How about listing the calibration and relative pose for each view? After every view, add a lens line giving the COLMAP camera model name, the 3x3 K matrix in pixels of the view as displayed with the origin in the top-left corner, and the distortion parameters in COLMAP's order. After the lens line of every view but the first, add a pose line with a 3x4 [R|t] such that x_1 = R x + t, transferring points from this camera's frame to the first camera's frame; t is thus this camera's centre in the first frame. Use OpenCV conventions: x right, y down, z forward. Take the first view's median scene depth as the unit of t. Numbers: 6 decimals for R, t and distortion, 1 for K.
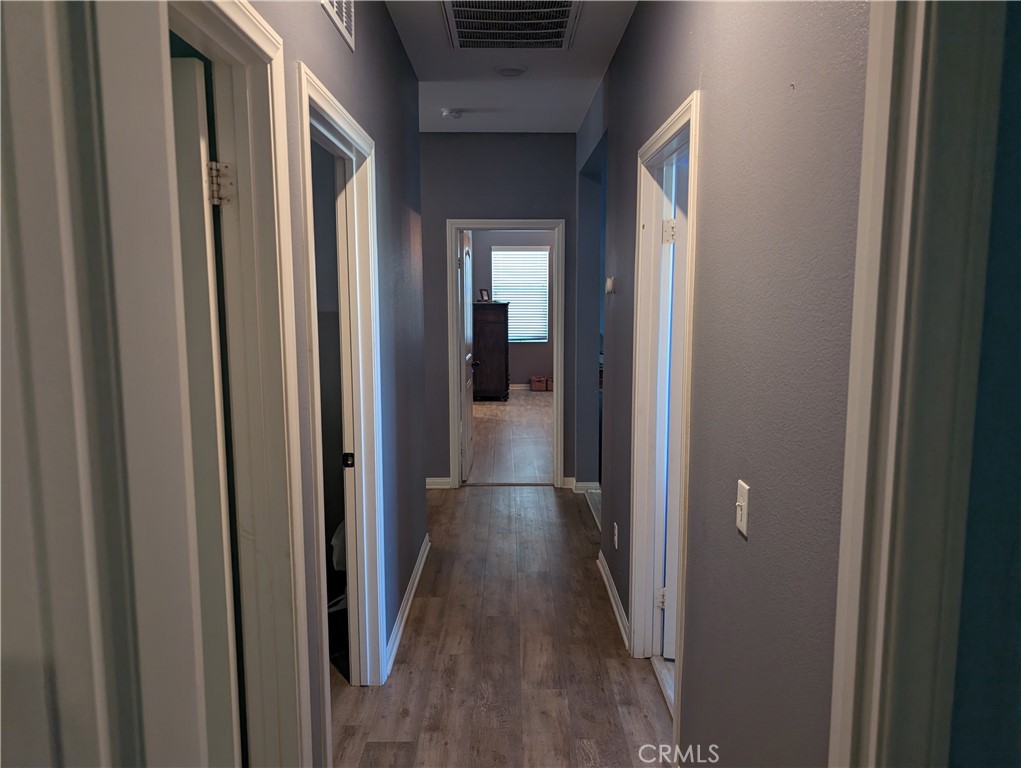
lens RADIAL K [[731.2, 0, 512.8], [0, 731.2, 385.9], [0, 0, 1]] dist [0.022202, -0.021216]
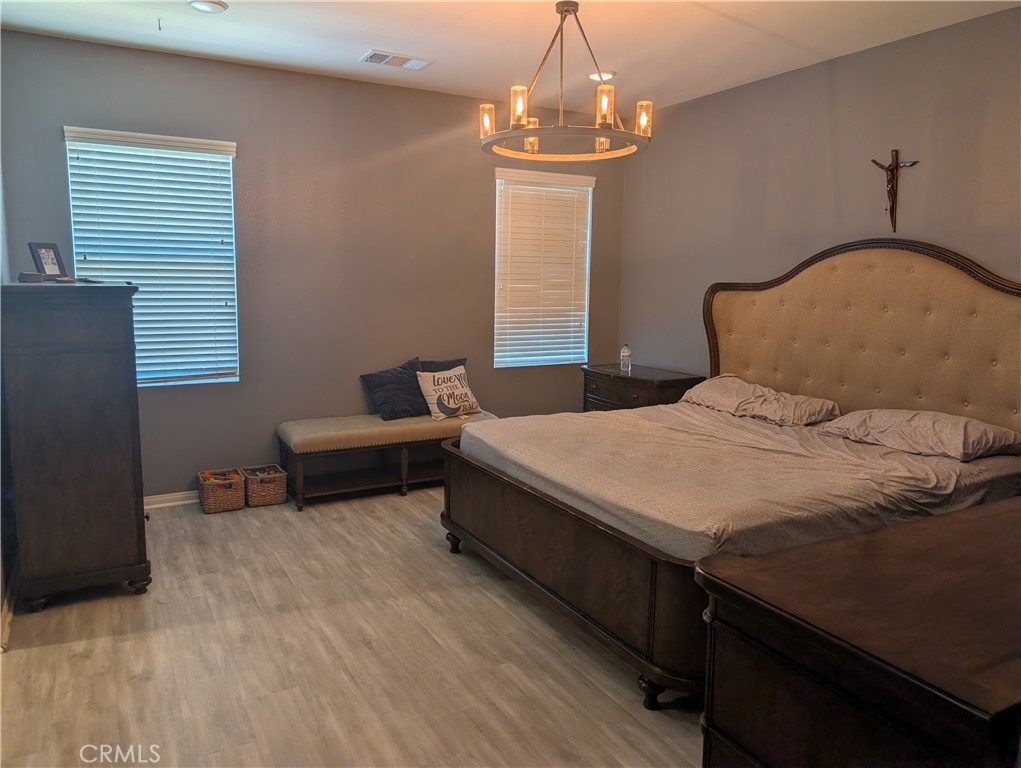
lens RADIAL K [[731.2, 0, 502.1], [0, 731.2, 370.1], [0, 0, 1]] dist [0.022202, -0.021216]
pose [[0.879079, -0.048136, 0.474240, -0.017707], [0.044090, 0.998834, 0.019656, -0.072035], [-0.474633, 0.003630, 0.880176, 0.608564]]
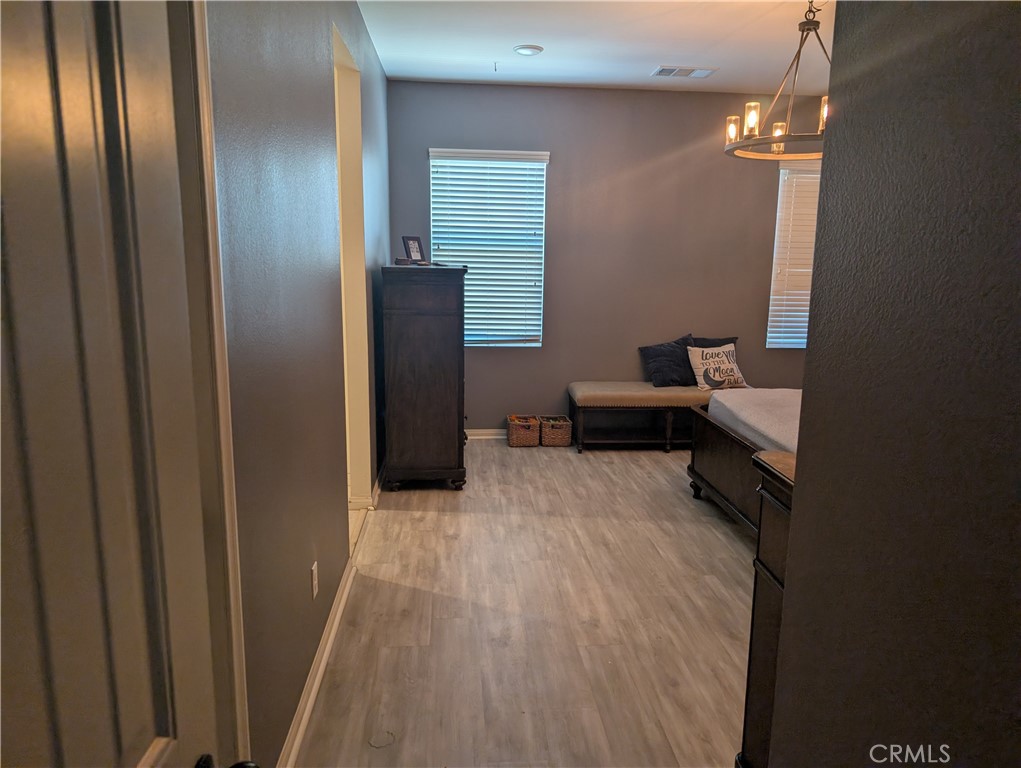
lens RADIAL K [[731.2, 0, 525.8], [0, 731.2, 390.2], [0, 0, 1]] dist [0.022202, -0.021216]
pose [[0.996307, 0.002486, 0.085830, -0.007005], [-0.007562, 0.998237, 0.058866, -0.063111], [-0.085532, -0.059298, 0.994569, 0.527256]]
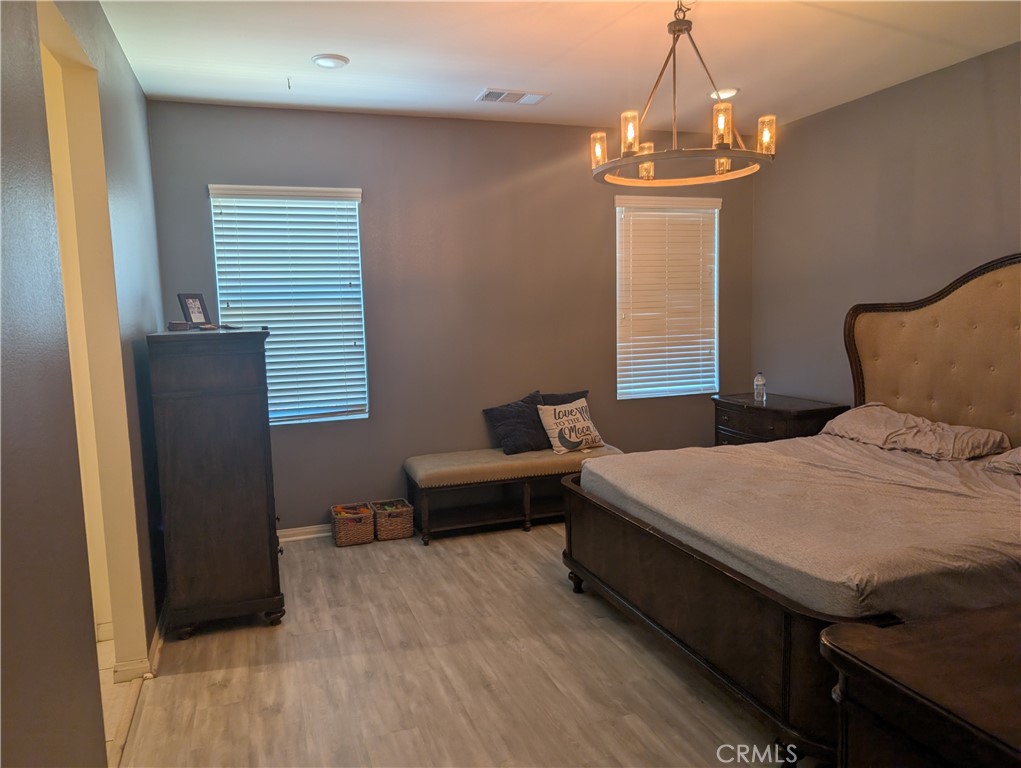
lens RADIAL K [[731.2, 0, 509.0], [0, 731.2, 384.5], [0, 0, 1]] dist [0.022202, -0.021216]
pose [[0.945891, -0.058508, 0.319166, -0.009090], [0.064768, 0.997860, -0.009025, -0.074567], [-0.317955, 0.029208, 0.947656, 0.611879]]
